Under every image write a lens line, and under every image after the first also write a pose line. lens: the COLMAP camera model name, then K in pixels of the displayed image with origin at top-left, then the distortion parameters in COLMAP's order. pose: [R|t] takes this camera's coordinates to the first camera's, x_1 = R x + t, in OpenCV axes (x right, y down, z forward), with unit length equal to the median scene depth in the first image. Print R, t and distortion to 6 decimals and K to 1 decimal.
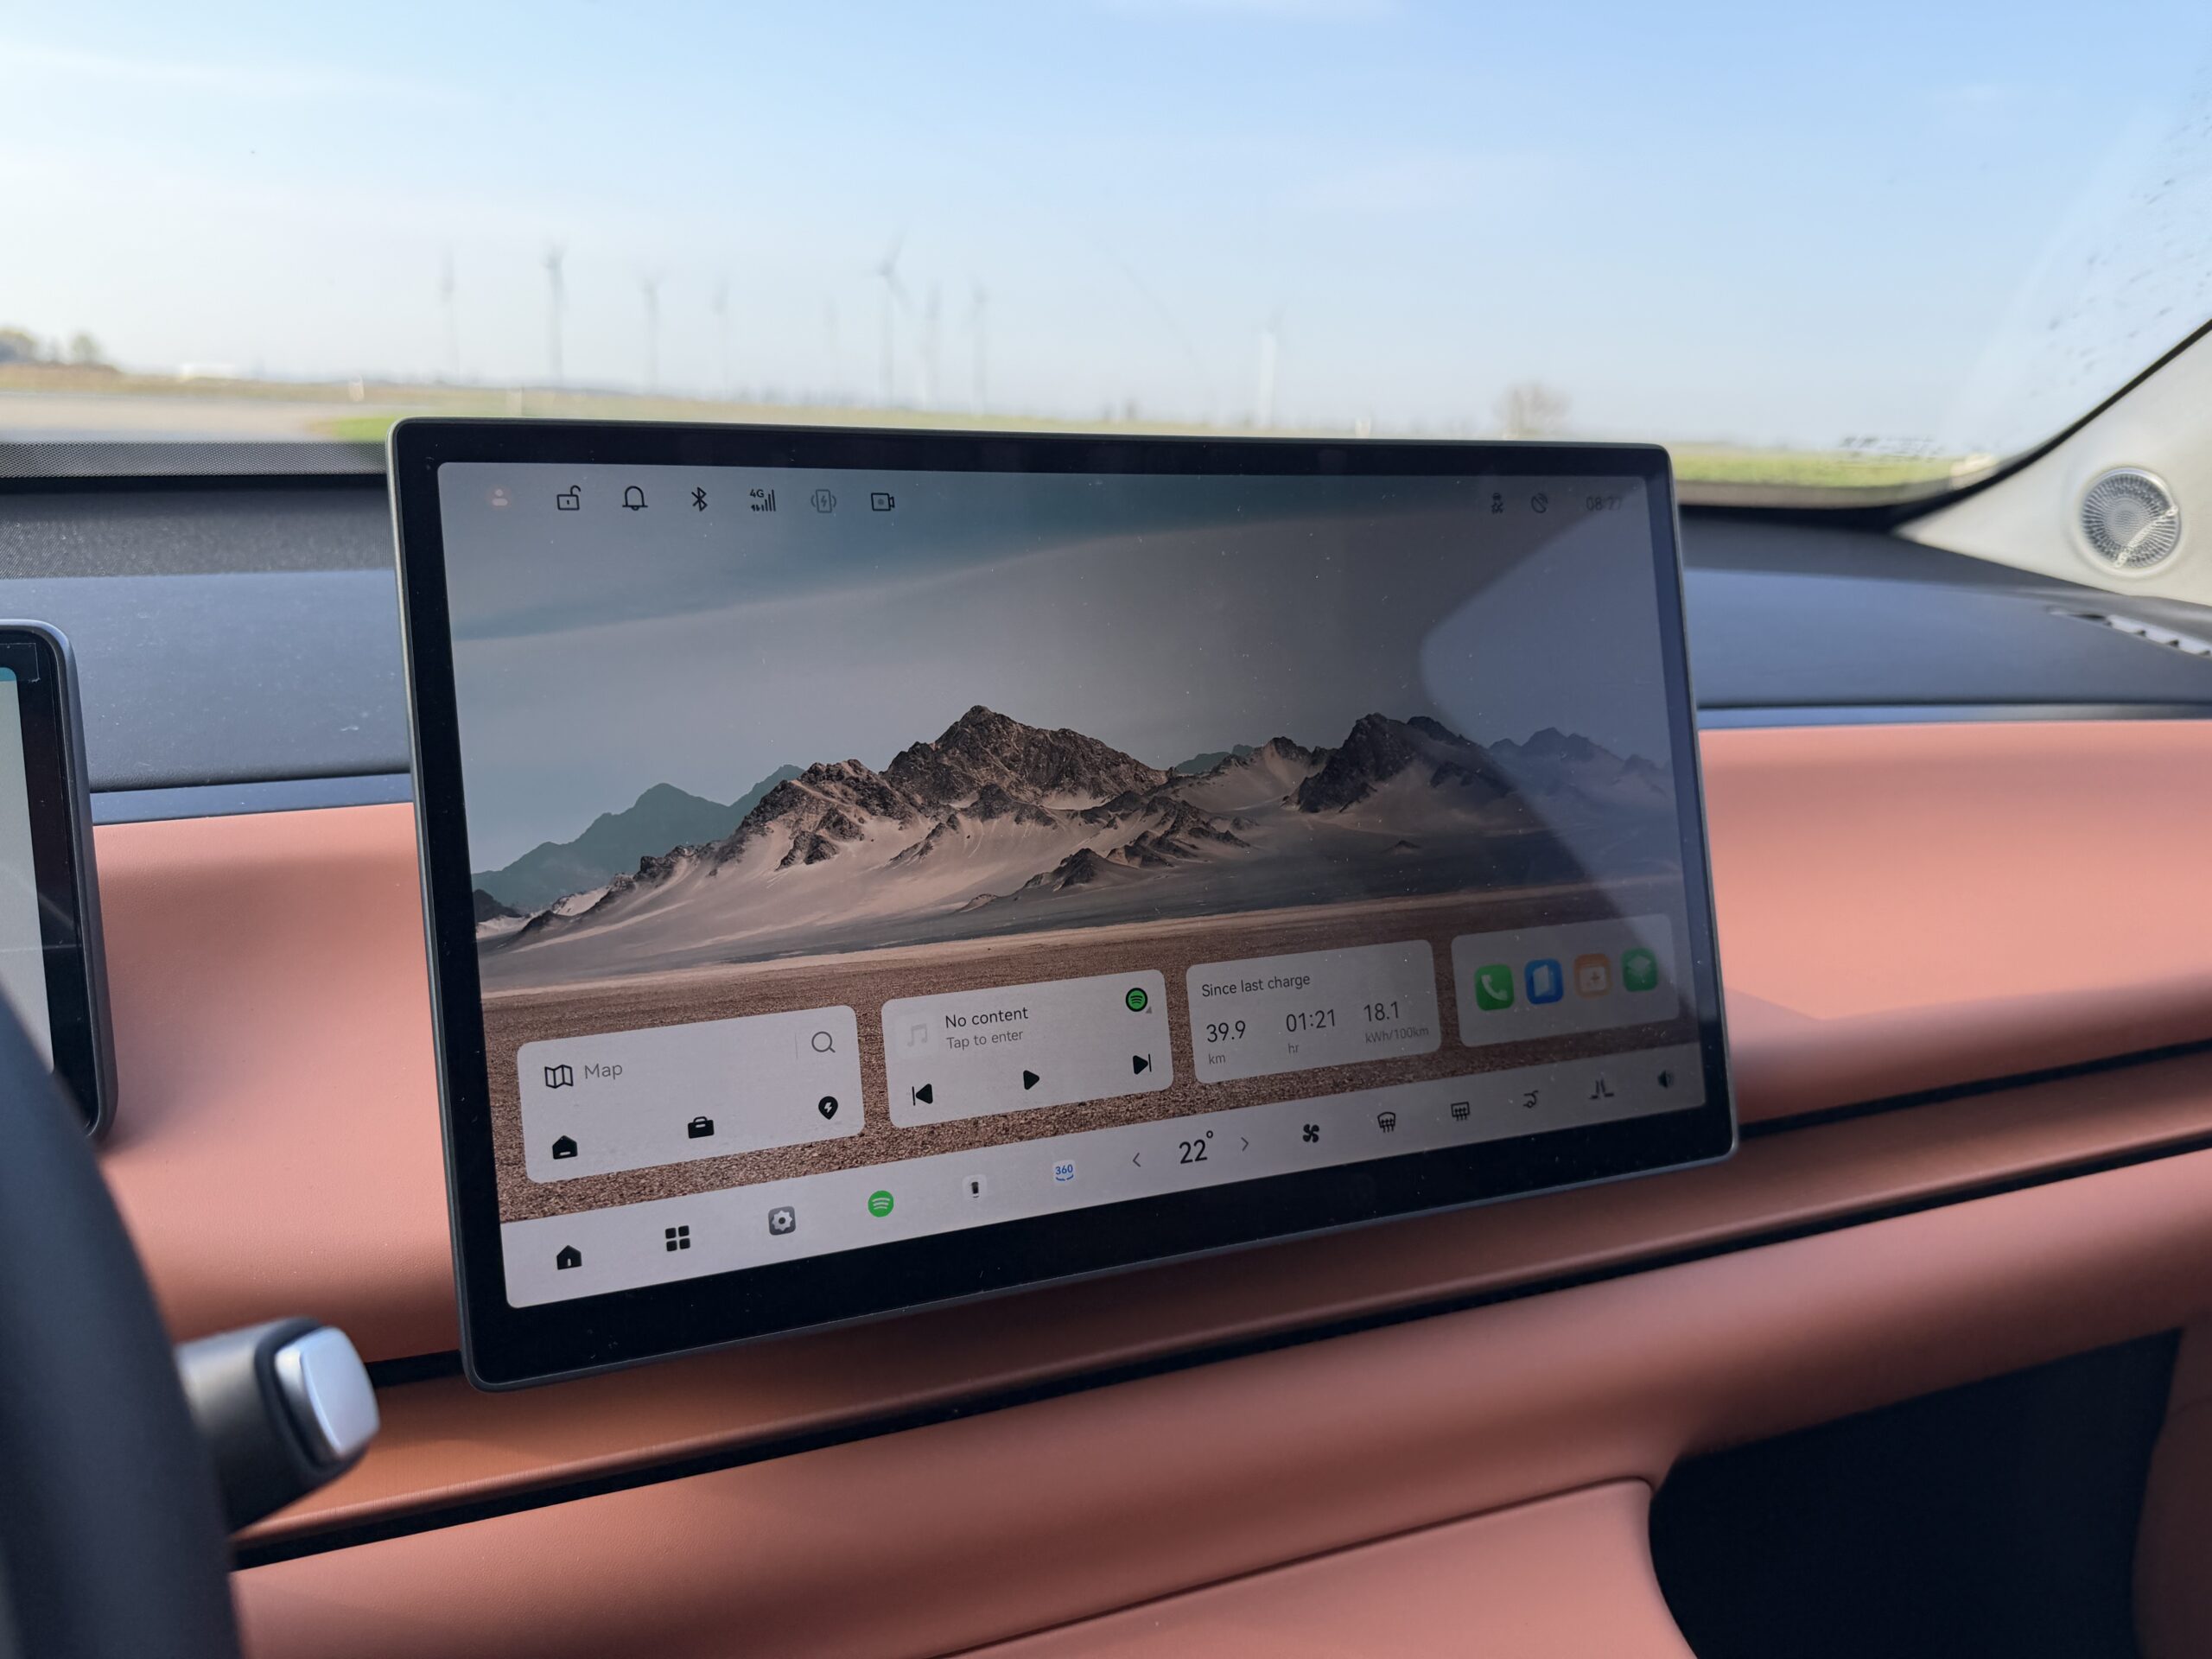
lens RADIAL K [[1585.8, 0, 1106.0], [0, 1585.8, 829.5], [0, 0, 1]] dist [0.002225, 0.000411]
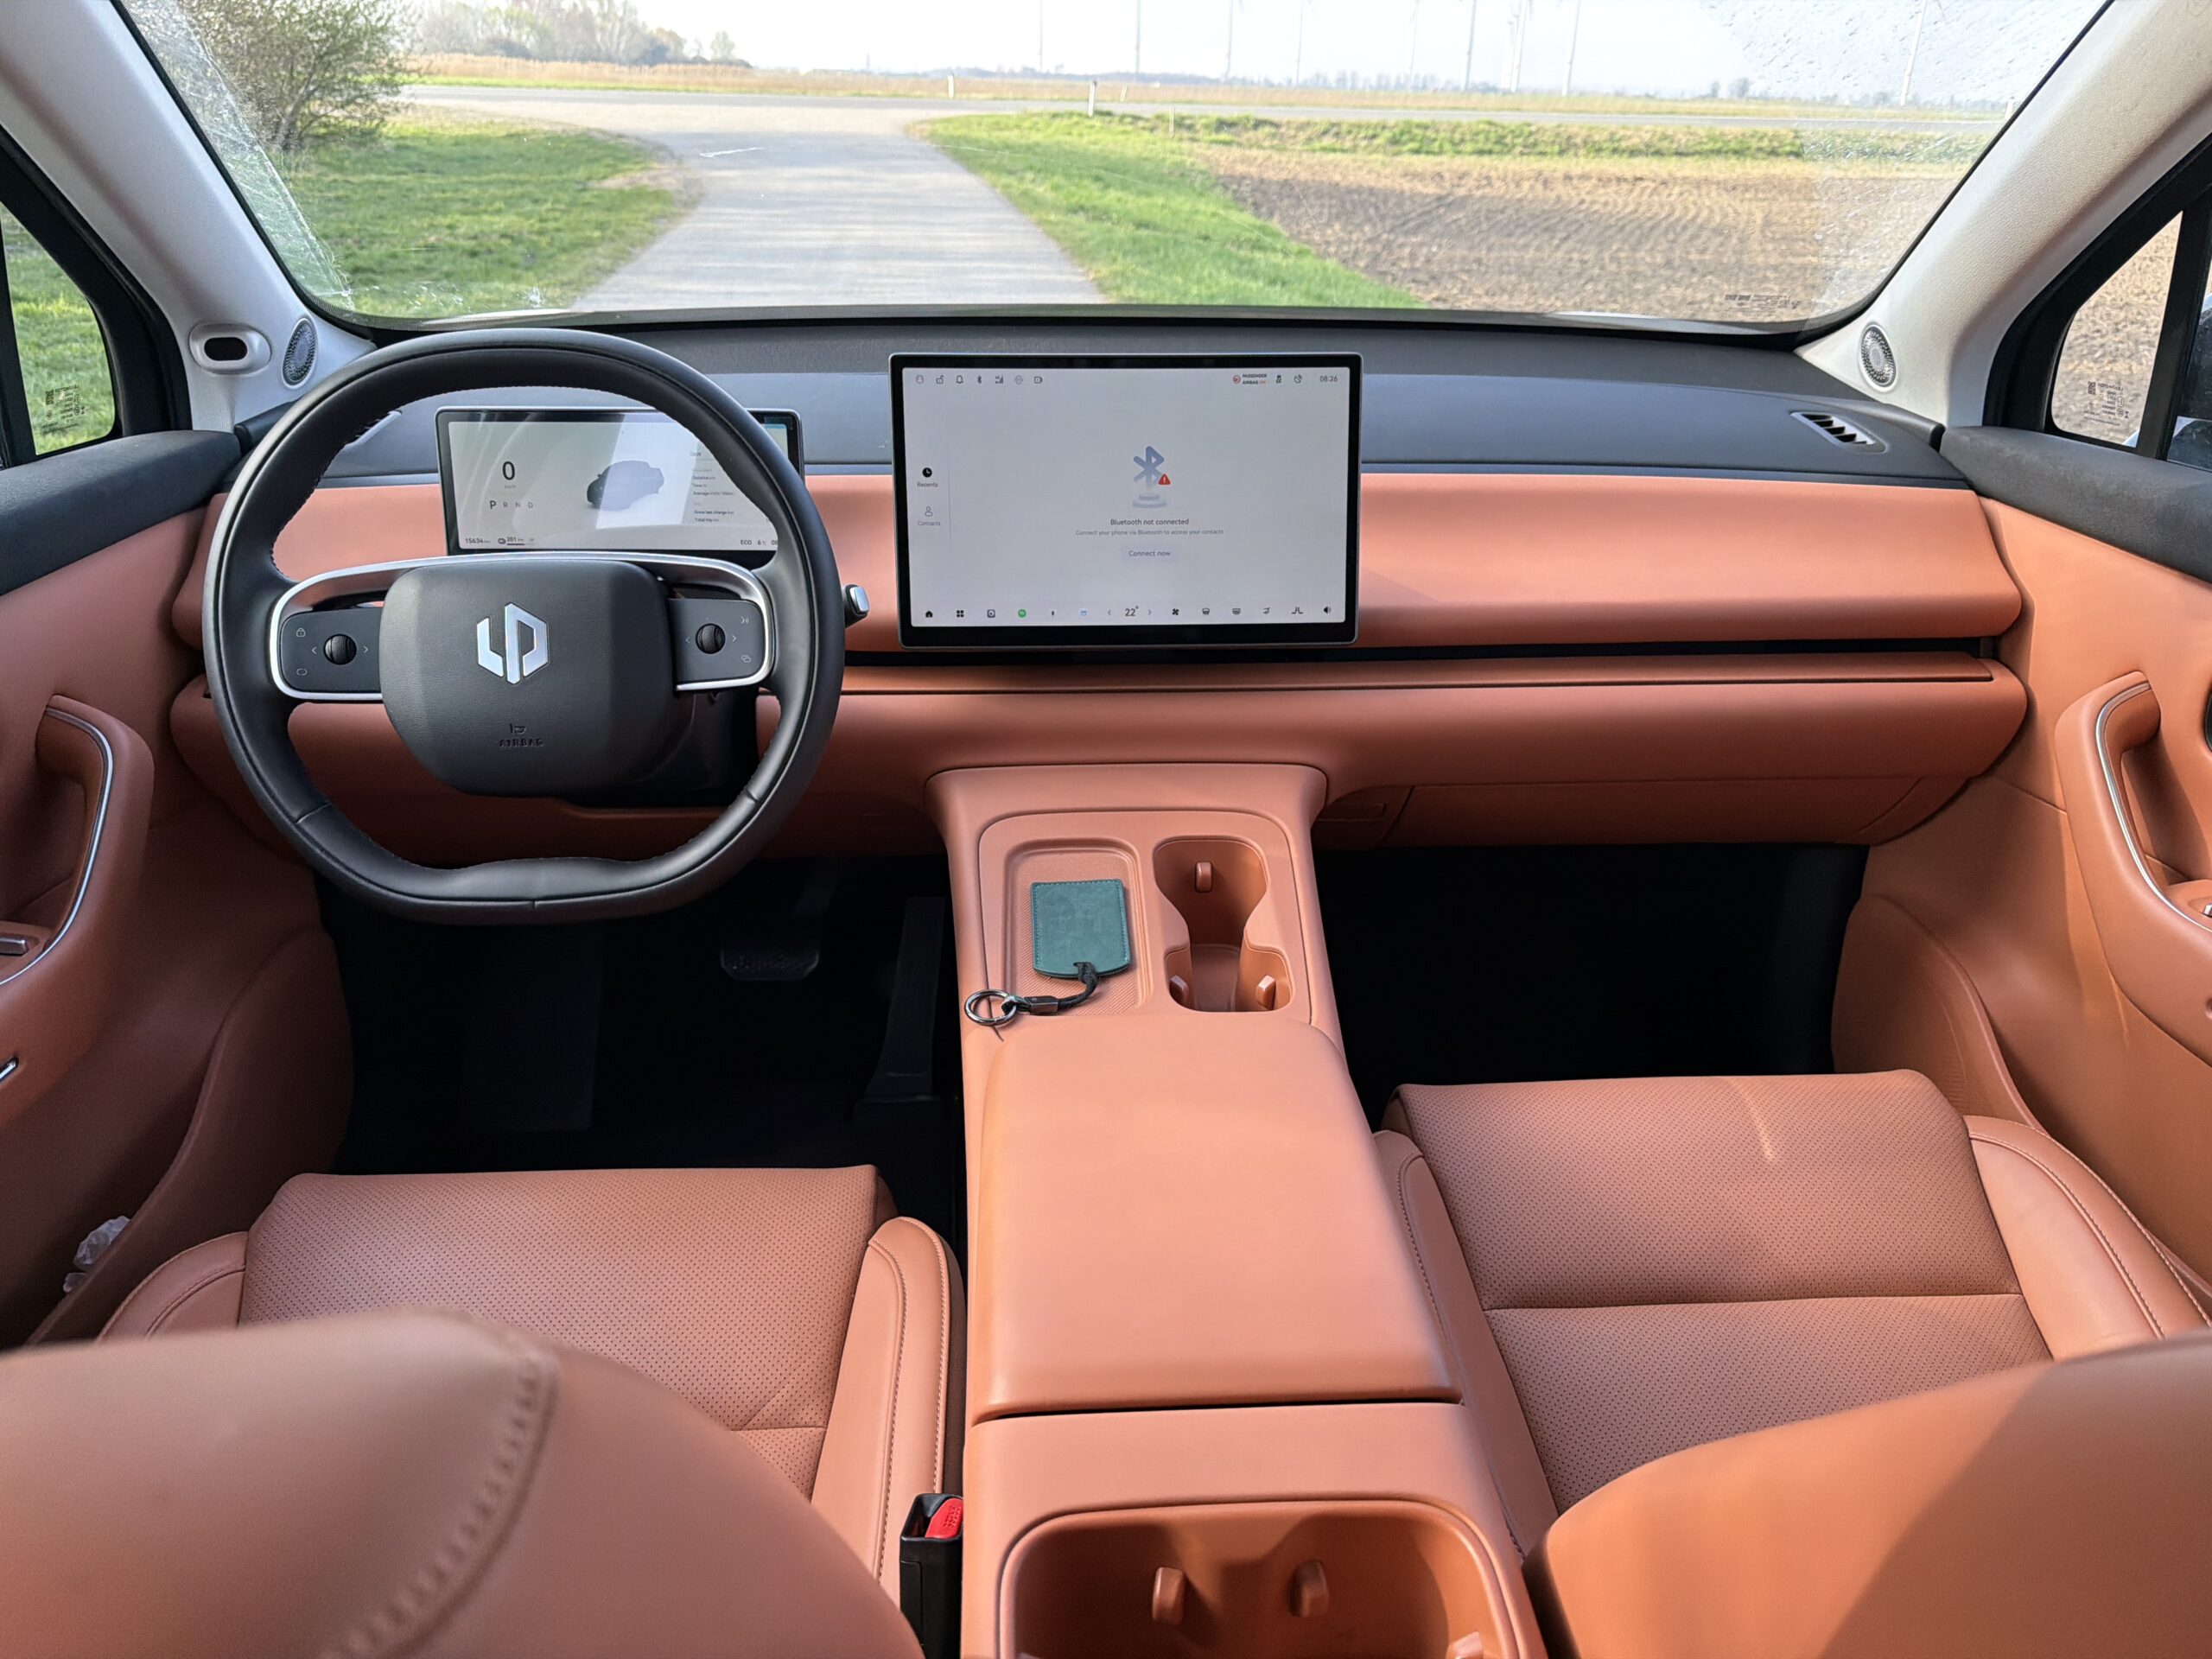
lens RADIAL K [[1585.8, 0, 1106.0], [0, 1585.8, 829.5], [0, 0, 1]] dist [0.002225, 0.000411]
pose [[0.943210, 0.122992, -0.308589, 0.996403], [-0.064745, 0.979184, 0.192369, 0.041461], [0.325825, -0.161465, 0.931540, -1.872085]]
